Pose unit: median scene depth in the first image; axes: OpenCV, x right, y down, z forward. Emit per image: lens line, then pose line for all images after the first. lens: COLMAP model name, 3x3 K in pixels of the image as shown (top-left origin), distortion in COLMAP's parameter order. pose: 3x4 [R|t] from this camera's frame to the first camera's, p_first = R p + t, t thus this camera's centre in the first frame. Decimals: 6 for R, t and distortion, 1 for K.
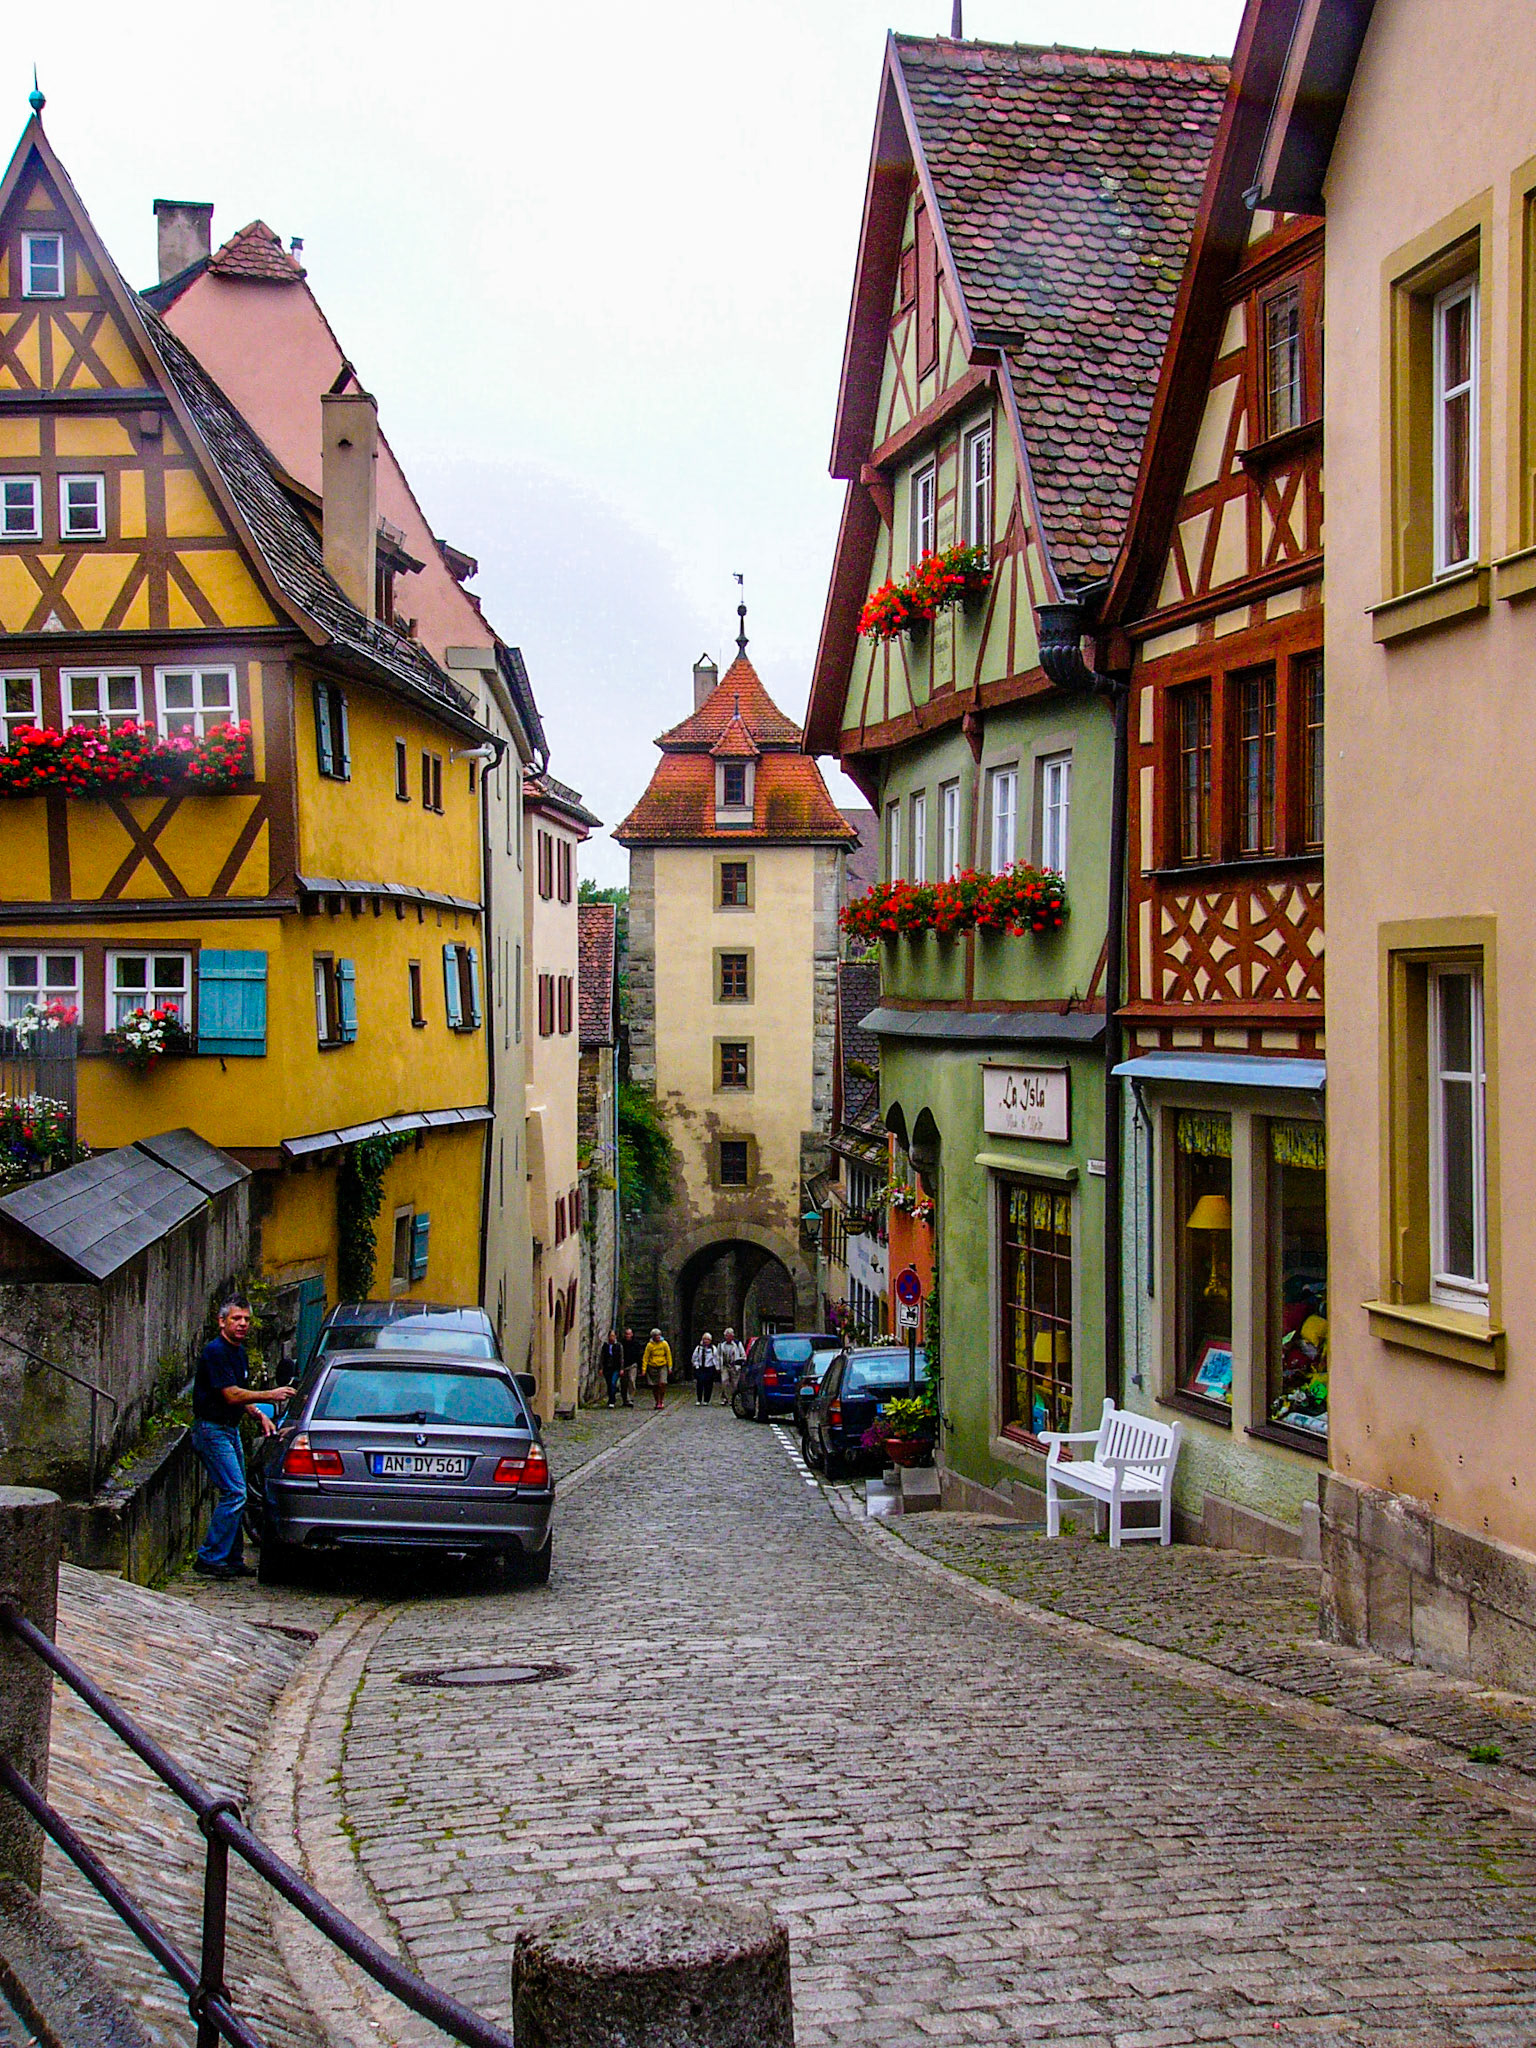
lens RADIAL K [[2864.5, 0, 768.0], [0, 2864.5, 1024.0], [0, 0, 1]] dist [-0.039314, 0.461791]
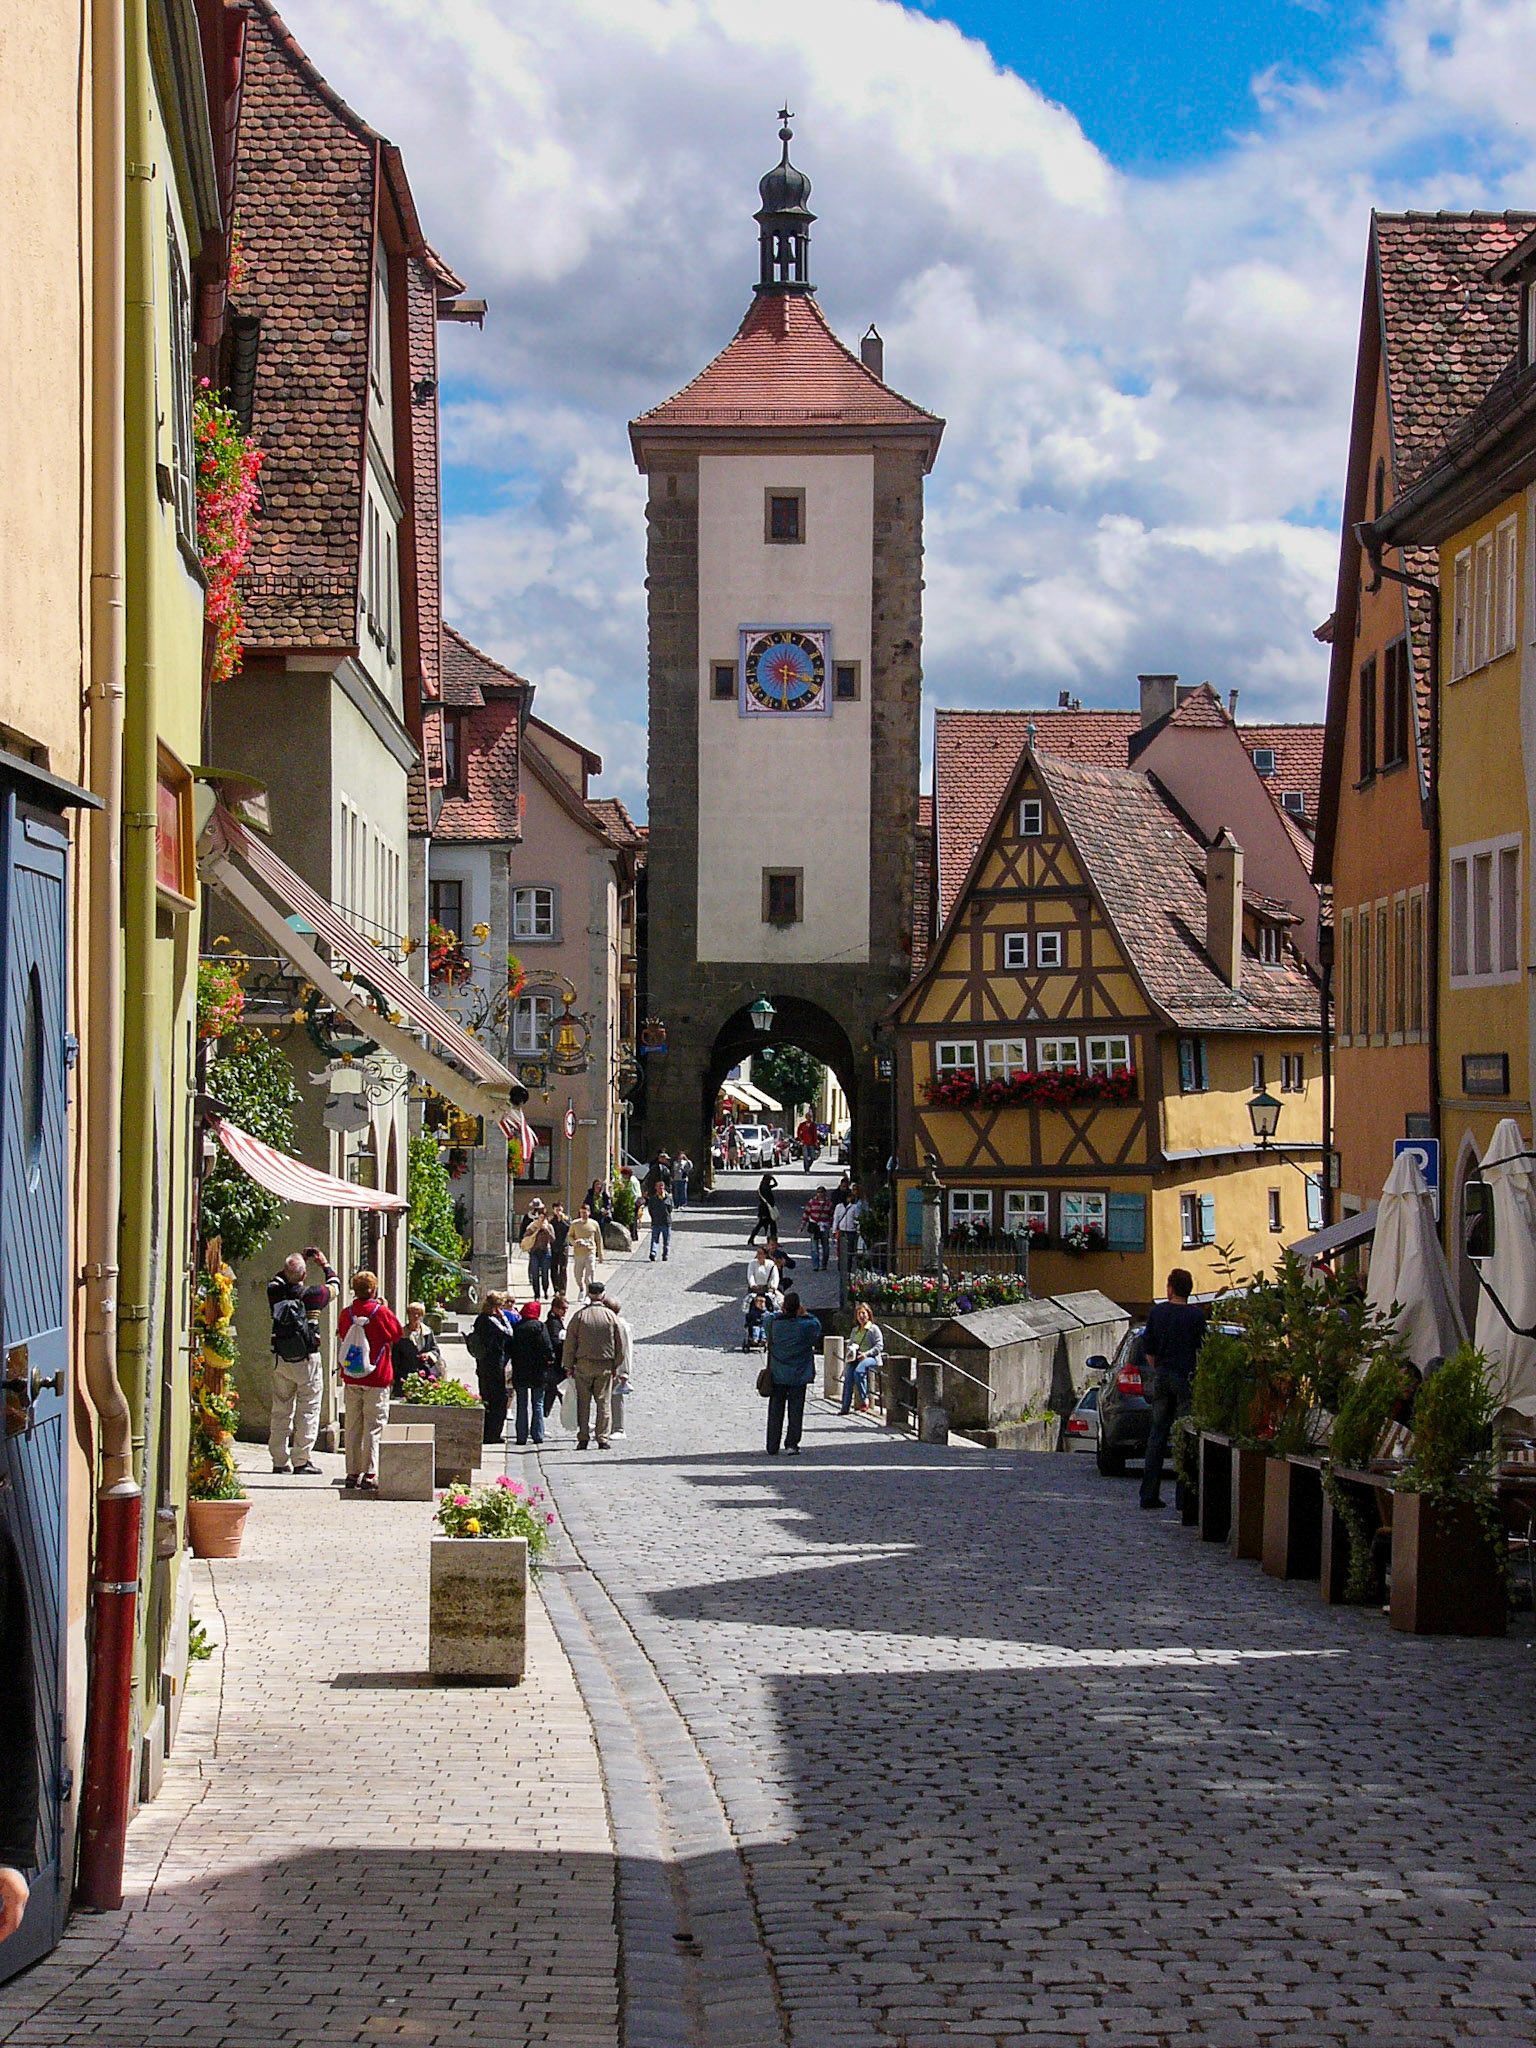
lens RADIAL K [[4795.1, 0, 768.0], [0, 4795.1, 1024.0], [0, 0, 1]] dist [0.166446, 0.008221]
pose [[0.931188, -0.000220, -0.364540, 0.713885], [-0.006627, 0.999824, -0.017532, -0.078683], [0.364480, 0.018741, 0.931023, -1.926119]]
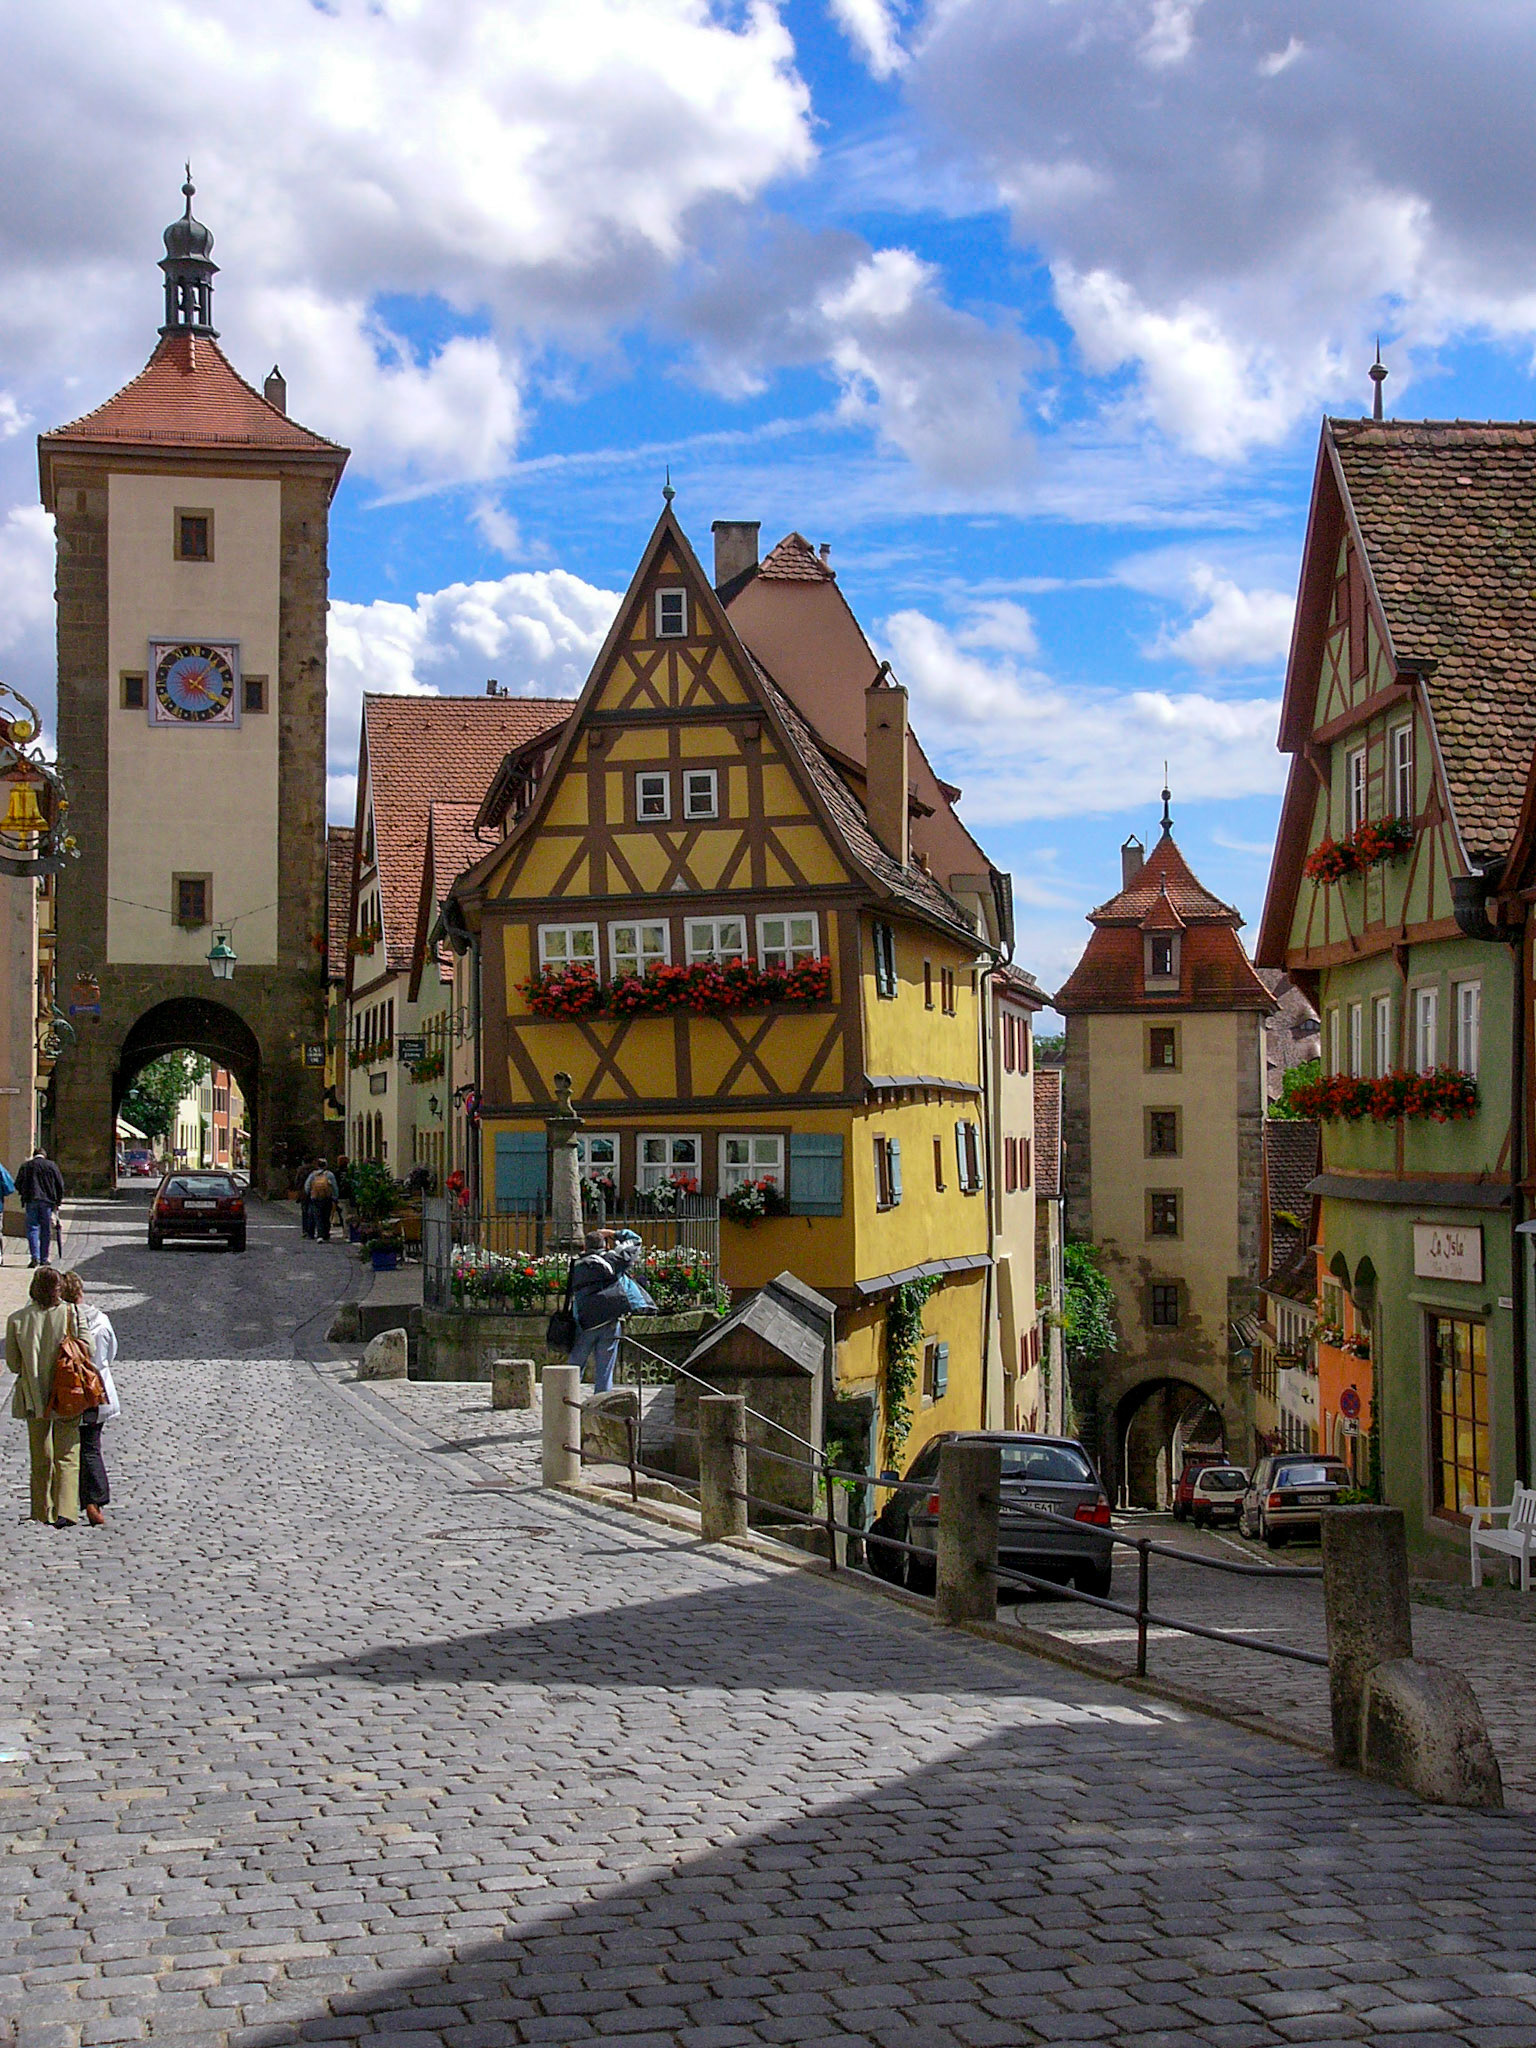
lens RADIAL K [[2864.5, 0, 768.0], [0, 2864.5, 1024.0], [0, 0, 1]] dist [-0.039314, 0.461791]
pose [[0.990358, -0.011593, -0.138044, -0.029991], [0.004624, 0.998703, -0.050698, -0.010025], [0.138453, 0.049571, 0.989128, -0.282329]]
